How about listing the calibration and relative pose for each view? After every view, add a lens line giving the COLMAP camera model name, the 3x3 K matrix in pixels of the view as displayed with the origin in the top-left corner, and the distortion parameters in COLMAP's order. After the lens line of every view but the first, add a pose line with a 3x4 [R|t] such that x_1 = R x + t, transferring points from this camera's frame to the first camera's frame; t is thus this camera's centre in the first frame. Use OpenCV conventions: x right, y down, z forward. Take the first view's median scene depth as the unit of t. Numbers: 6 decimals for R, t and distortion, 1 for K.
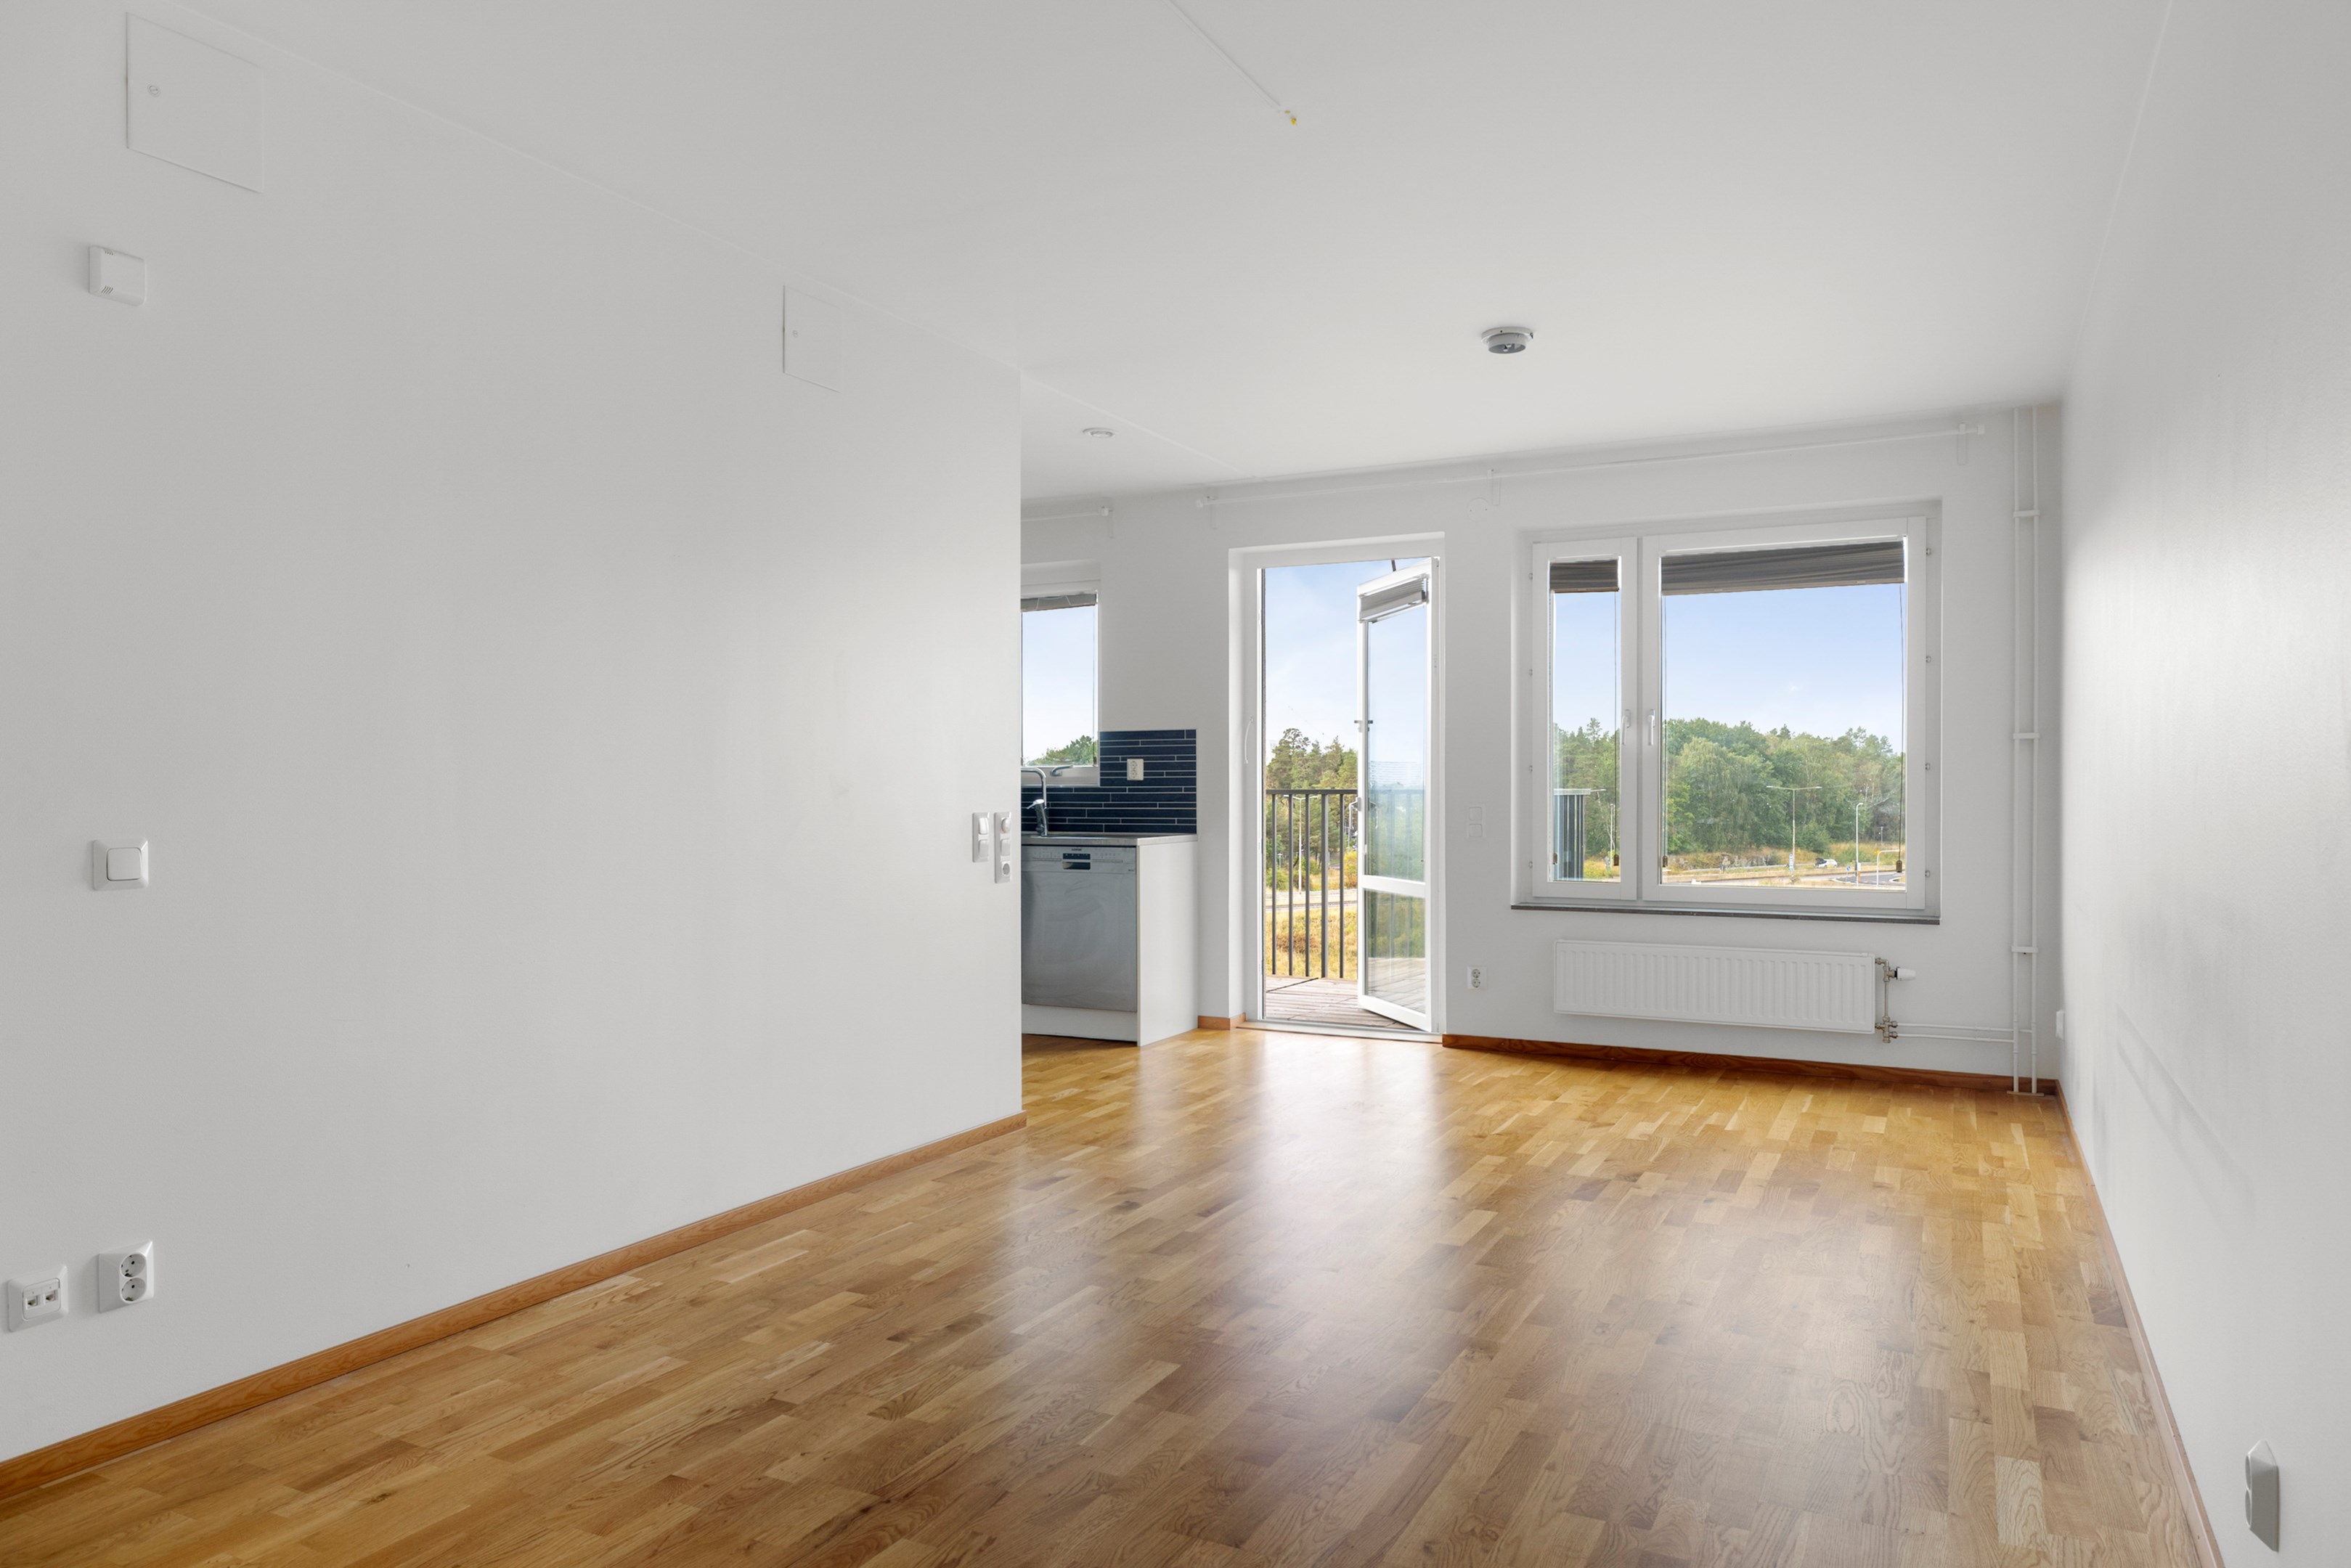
lens RADIAL K [[1535.1, 0, 1175.5], [0, 1535.1, 784.0], [0, 0, 1]] dist [0.003056, 0.000631]
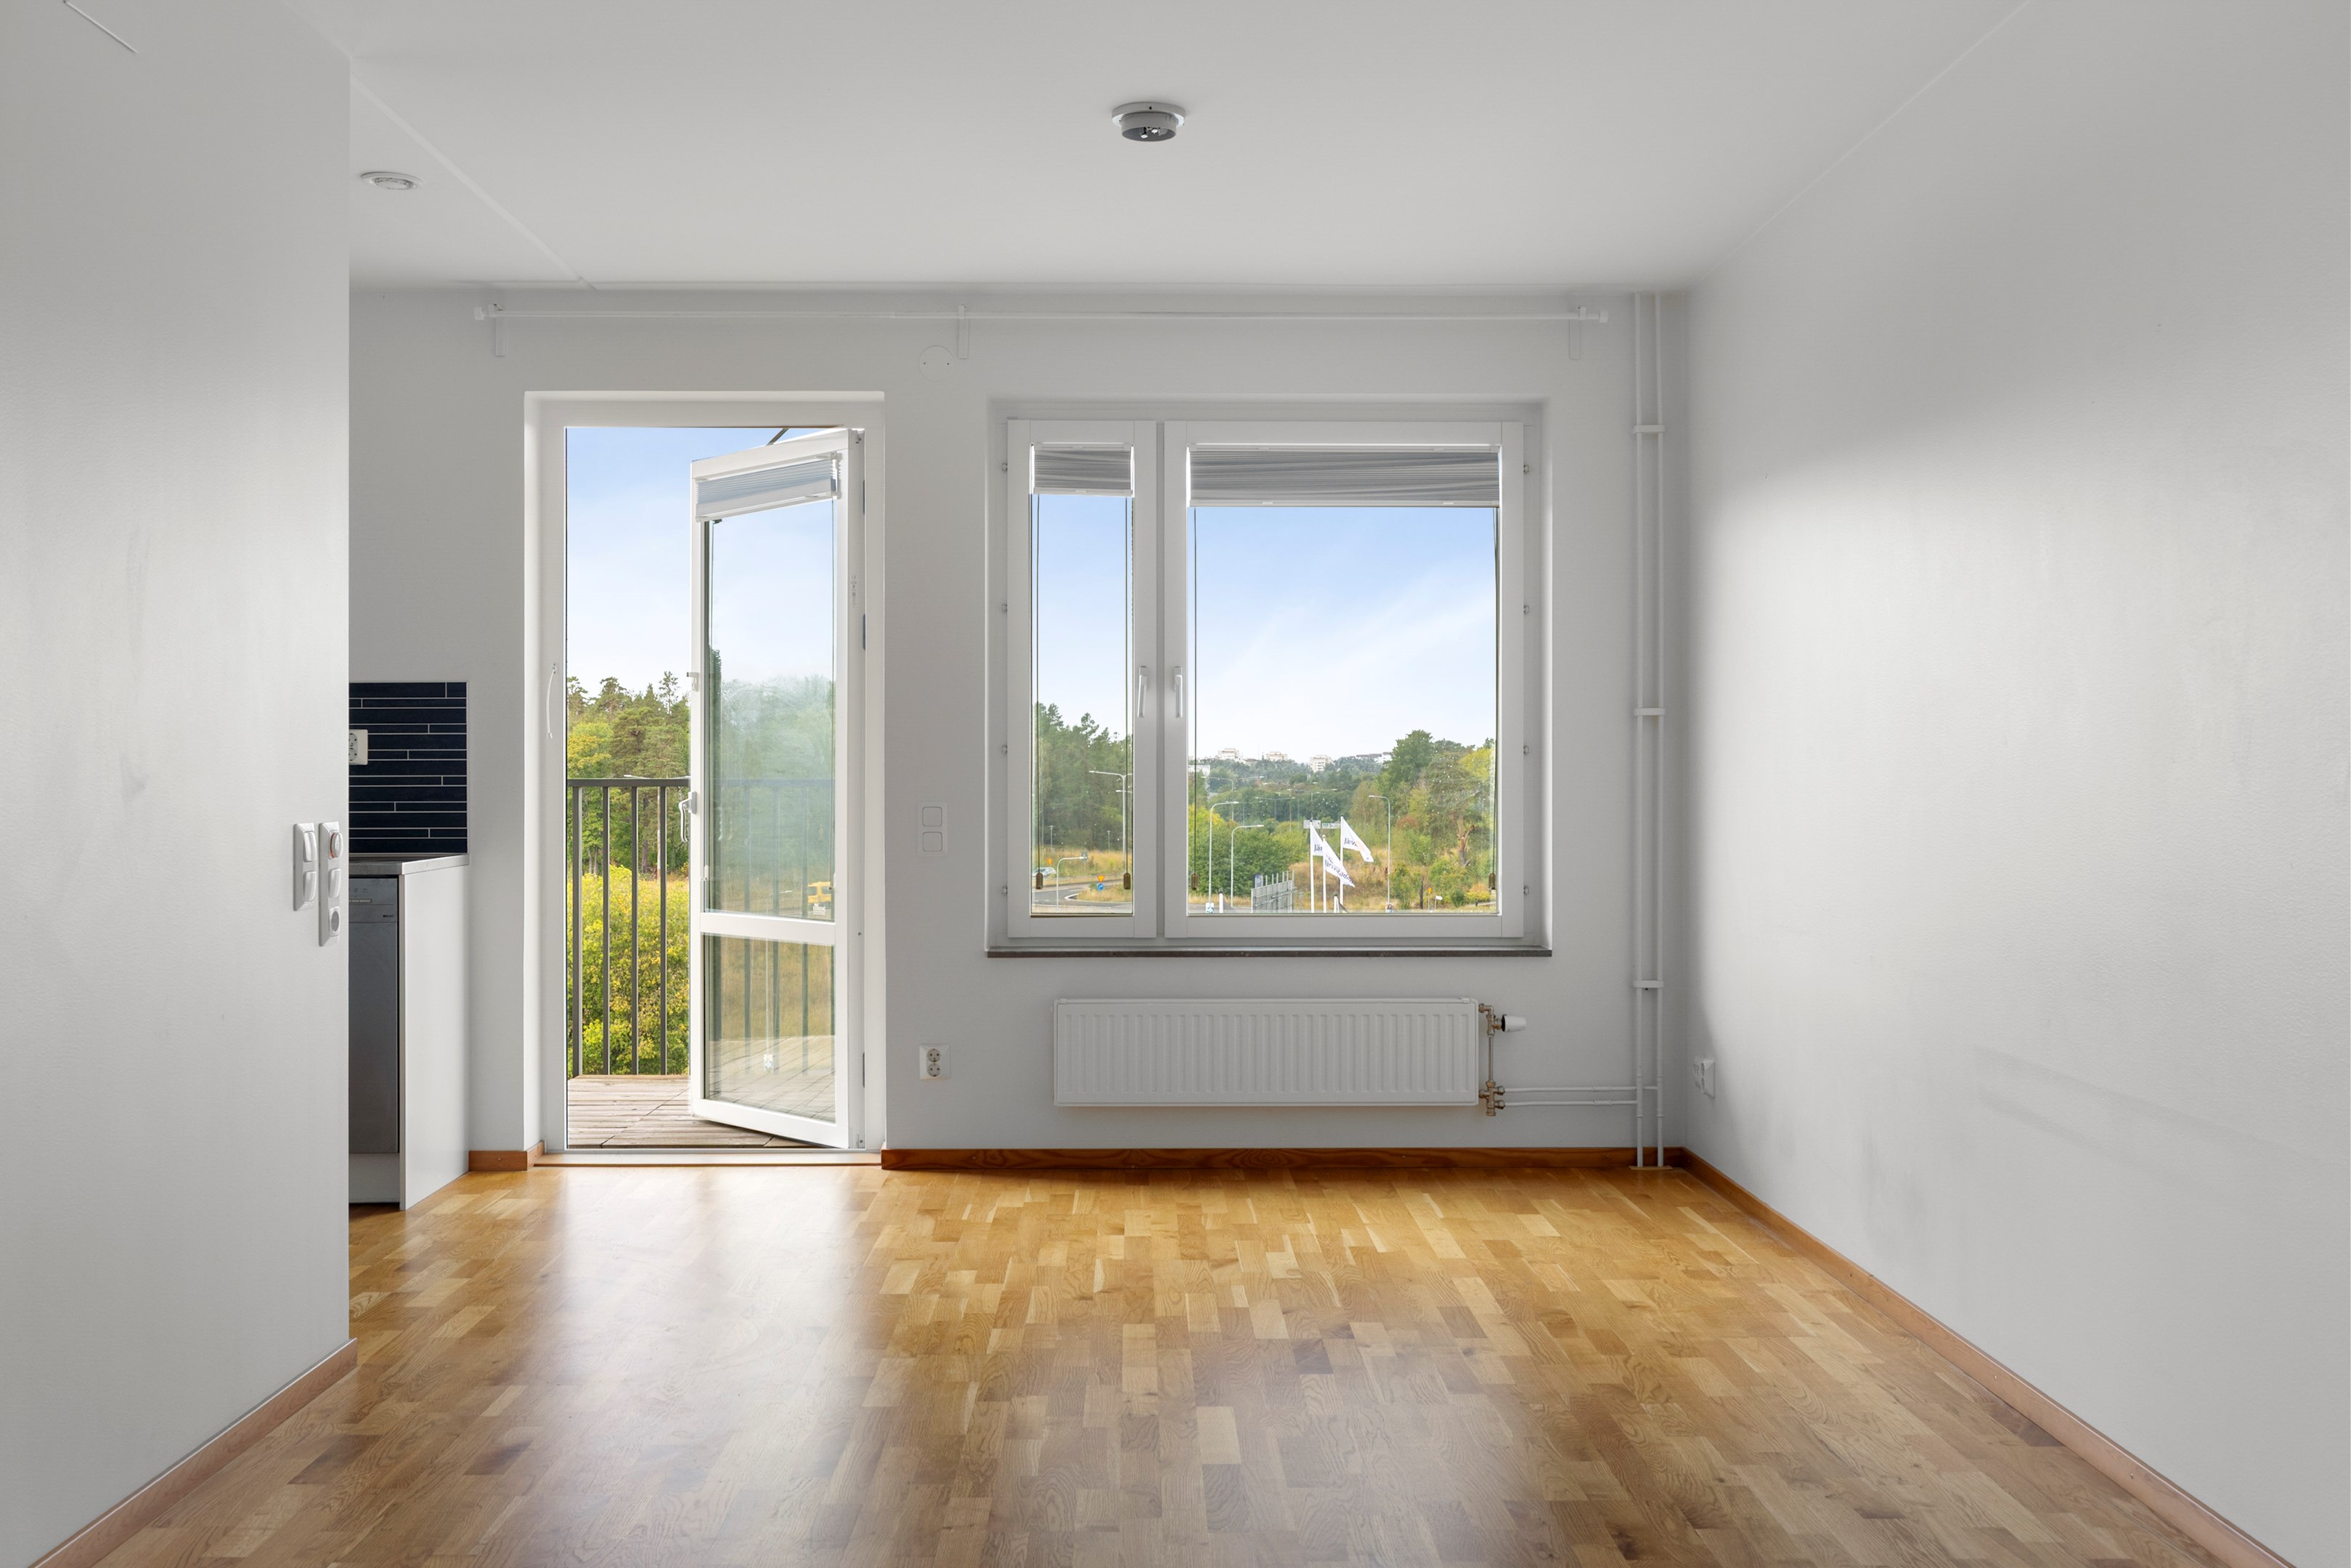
lens RADIAL K [[2276.1, 0, 1176.1], [0, 2276.1, 752.6], [0, 0, 1]] dist [-0.008818, 0.002414]
pose [[0.883022, 0.004463, 0.469311, -0.178927], [-0.001223, 0.999973, -0.007209, -0.001452], [-0.469330, 0.005792, 0.883004, 0.075862]]
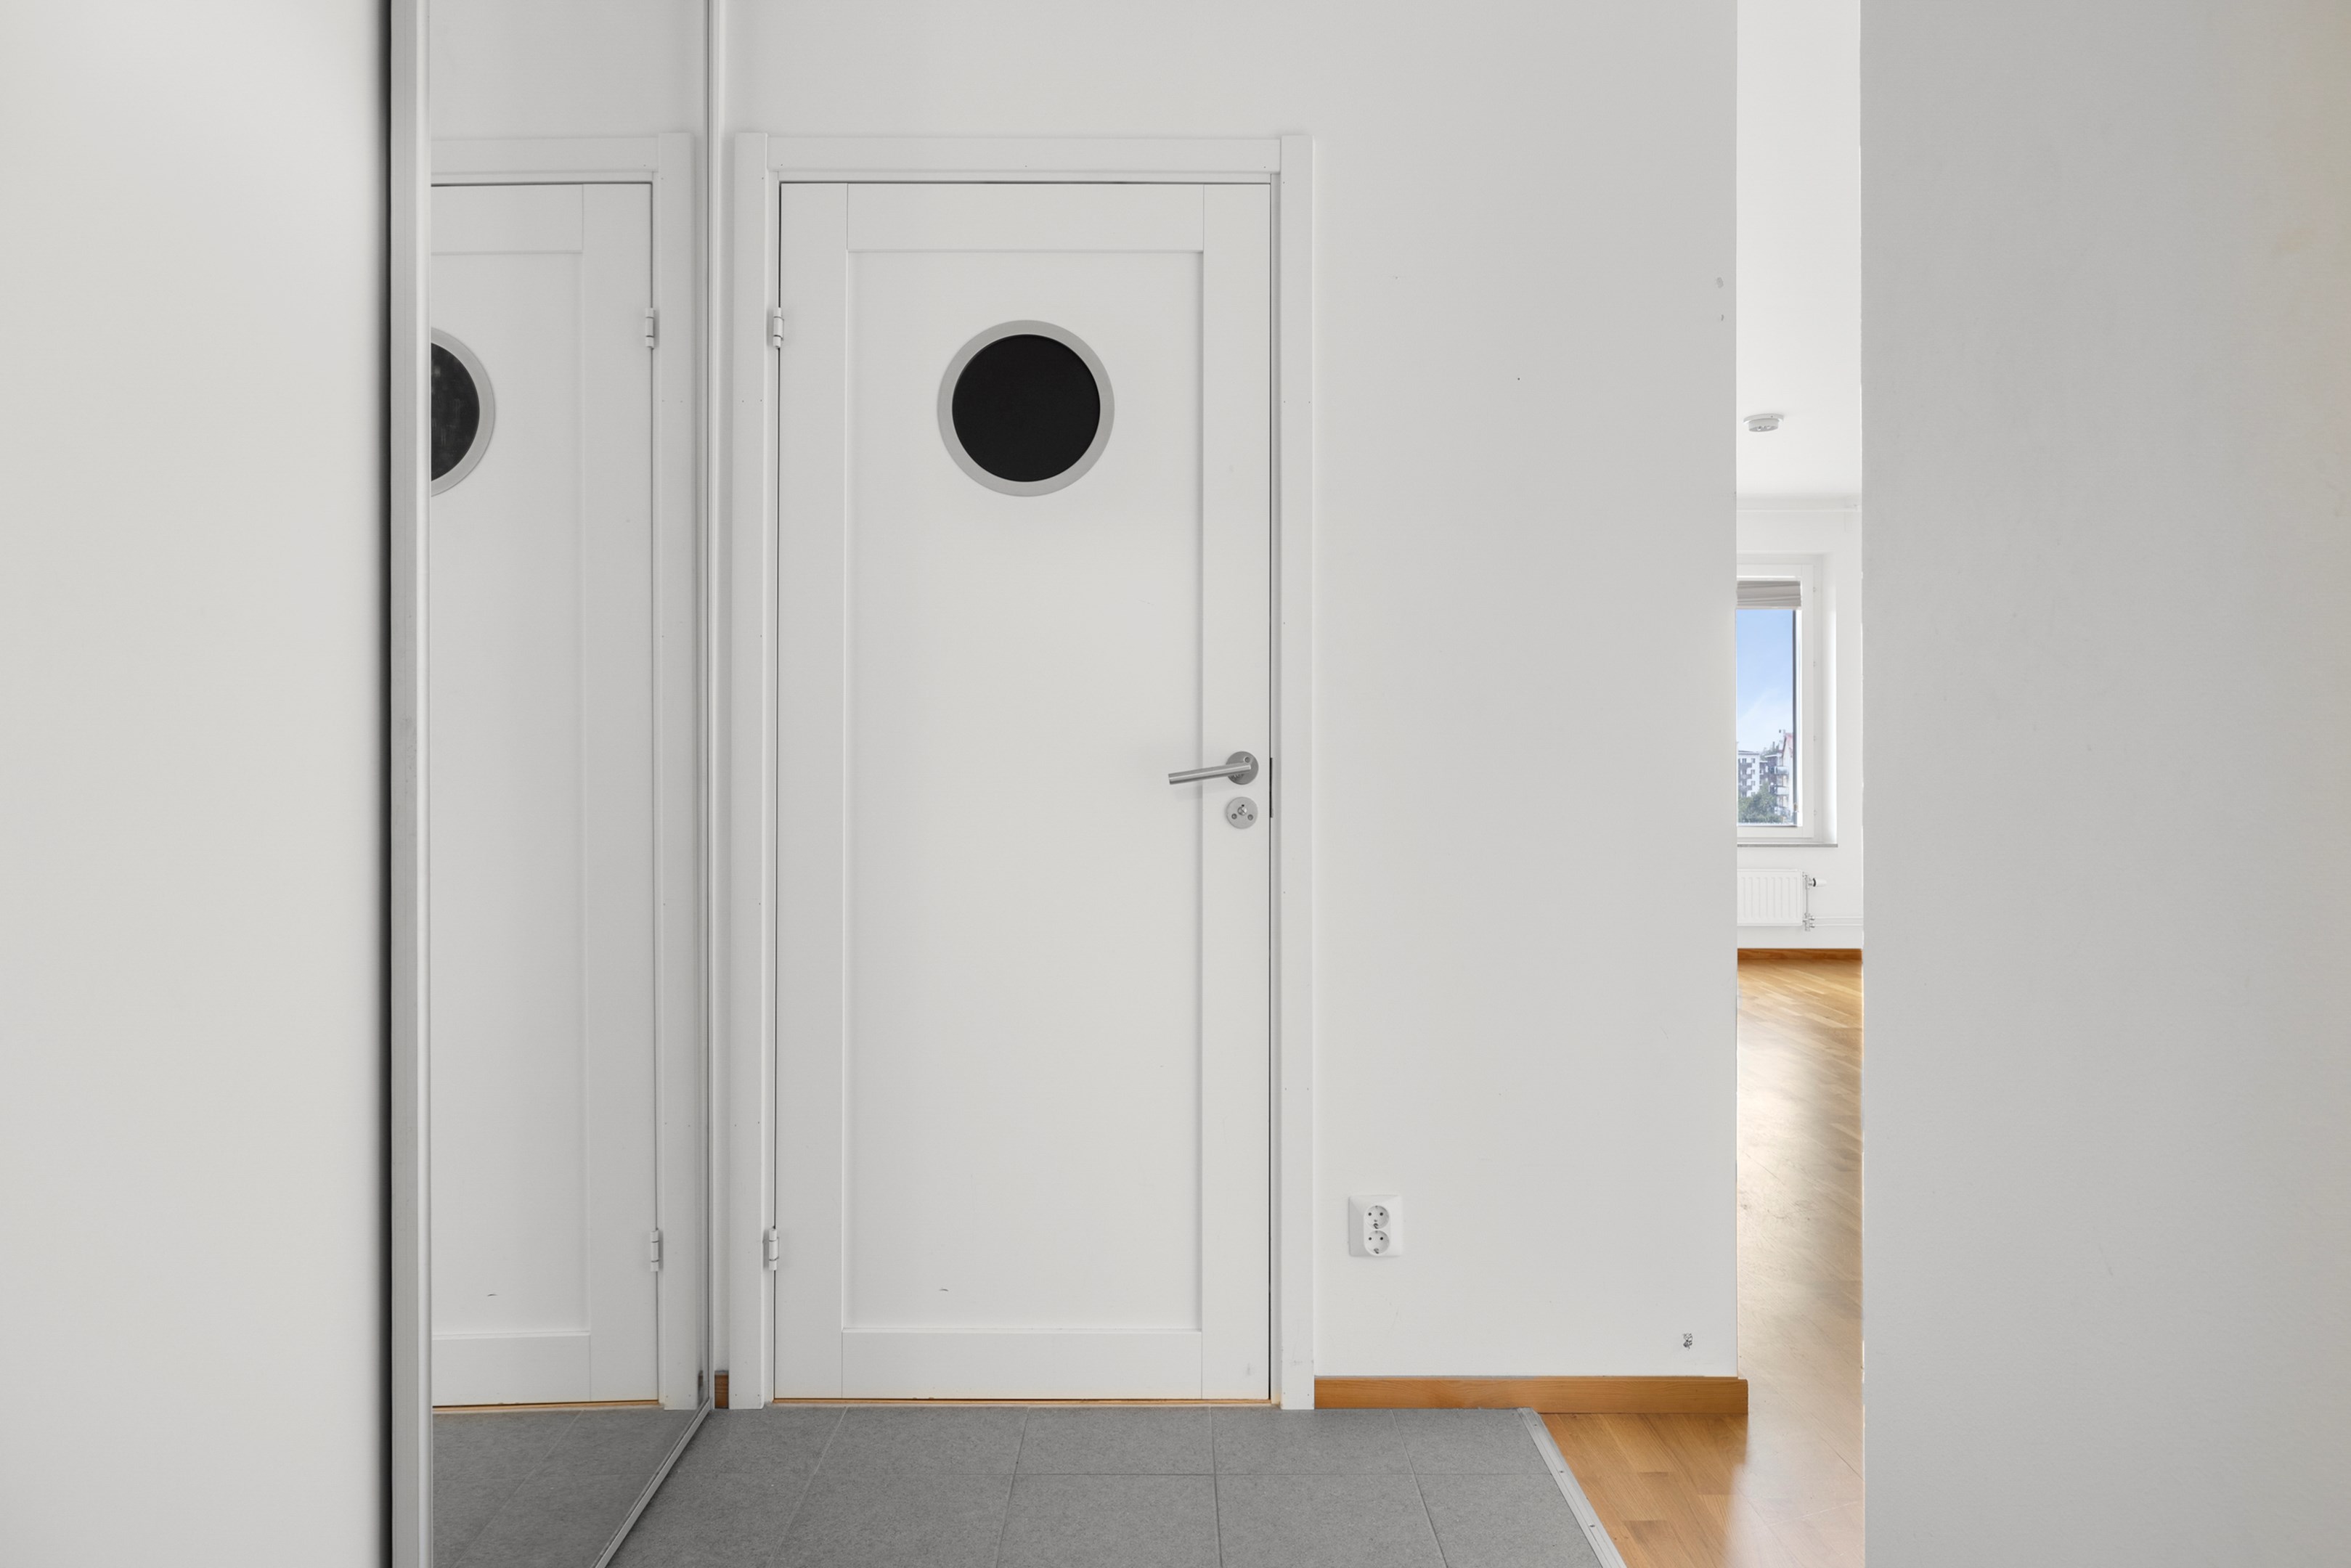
lens RADIAL K [[1384.6, 0, 1174.8], [0, 1384.6, 752.6], [0, 0, 1]] dist [-0.000510, -0.000074]
pose [[0.887590, -0.000407, 0.460635, -0.588864], [-0.000326, 0.999999, 0.001512, 0.000209], [-0.460635, -0.001493, 0.887588, 0.113263]]
